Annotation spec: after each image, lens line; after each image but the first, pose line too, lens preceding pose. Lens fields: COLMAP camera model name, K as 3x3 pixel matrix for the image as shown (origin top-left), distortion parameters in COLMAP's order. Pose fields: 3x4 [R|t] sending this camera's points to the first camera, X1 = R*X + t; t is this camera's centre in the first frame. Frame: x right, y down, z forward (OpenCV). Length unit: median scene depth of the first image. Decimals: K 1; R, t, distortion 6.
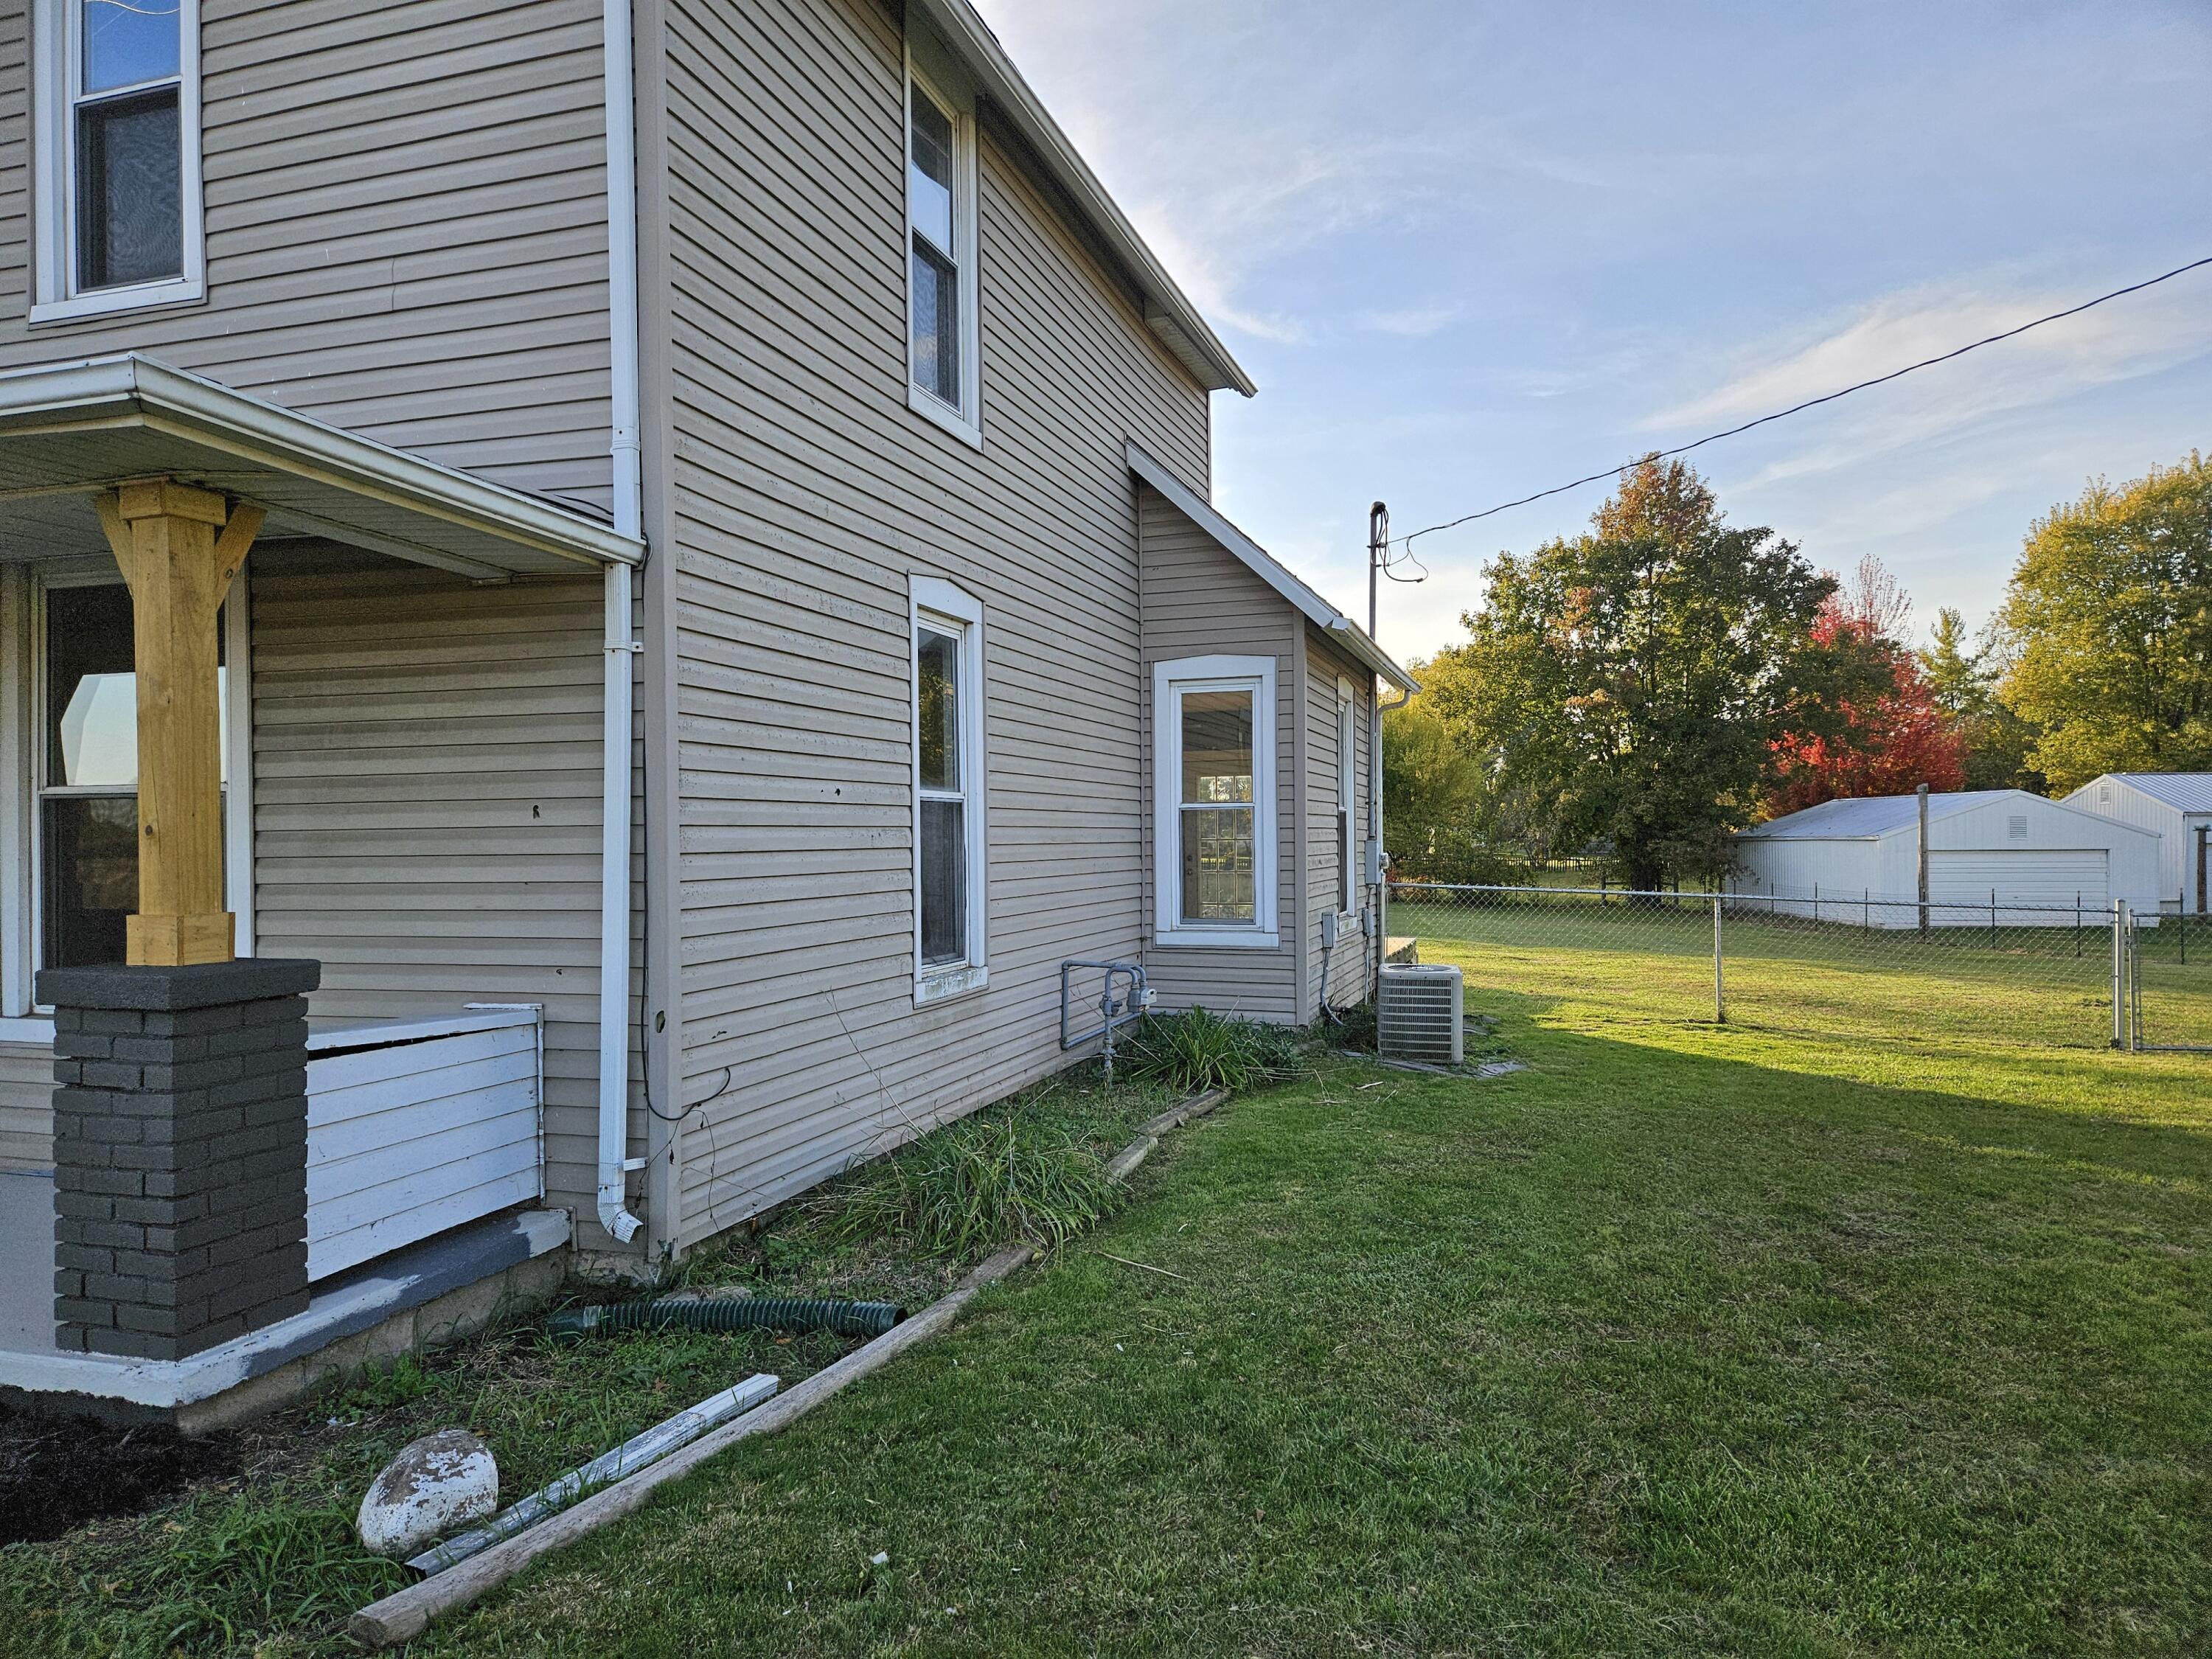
lens RADIAL K [[1465.7, 0, 1079.0], [0, 1465.7, 799.7], [0, 0, 1]] dist [0.081451, -0.076661]
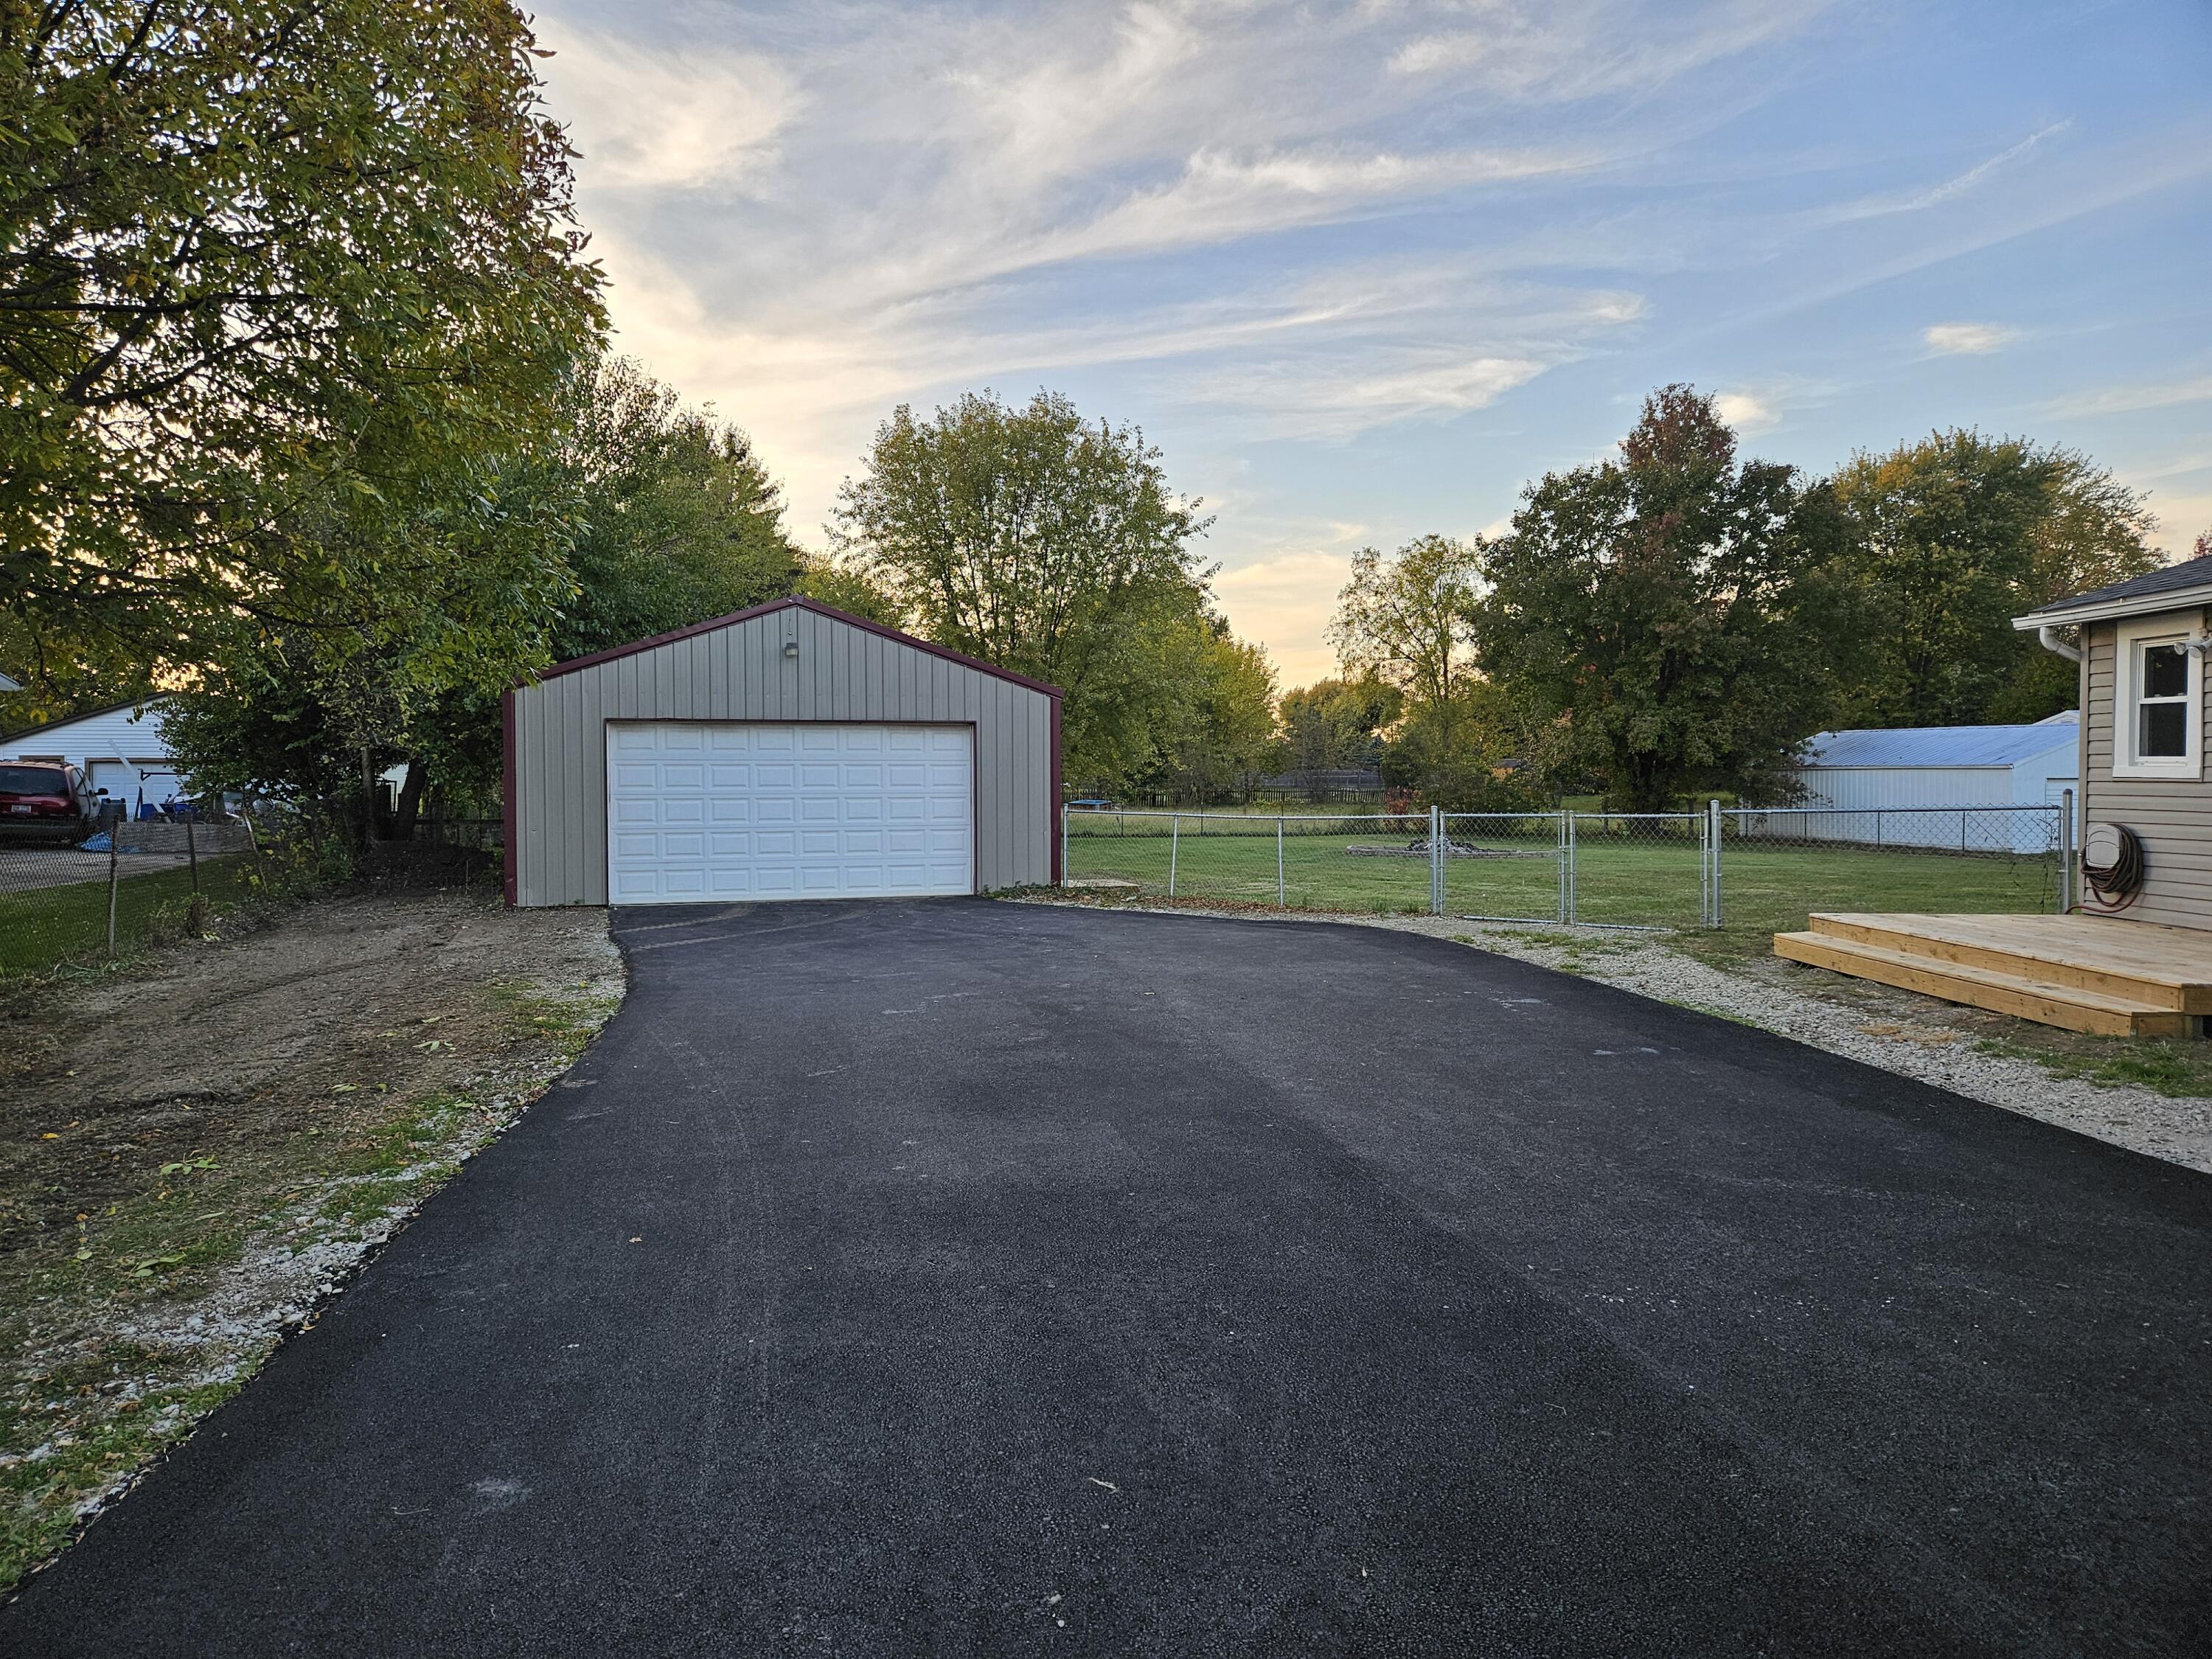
lens RADIAL K [[1465.7, 0, 1079.0], [0, 1465.7, 799.7], [0, 0, 1]] dist [0.081451, -0.076661]
pose [[0.947146, -0.001303, 0.320800, -0.335248], [-0.013865, 0.998891, 0.044992, 0.008437], [-0.320503, -0.047062, 0.946078, 0.164673]]
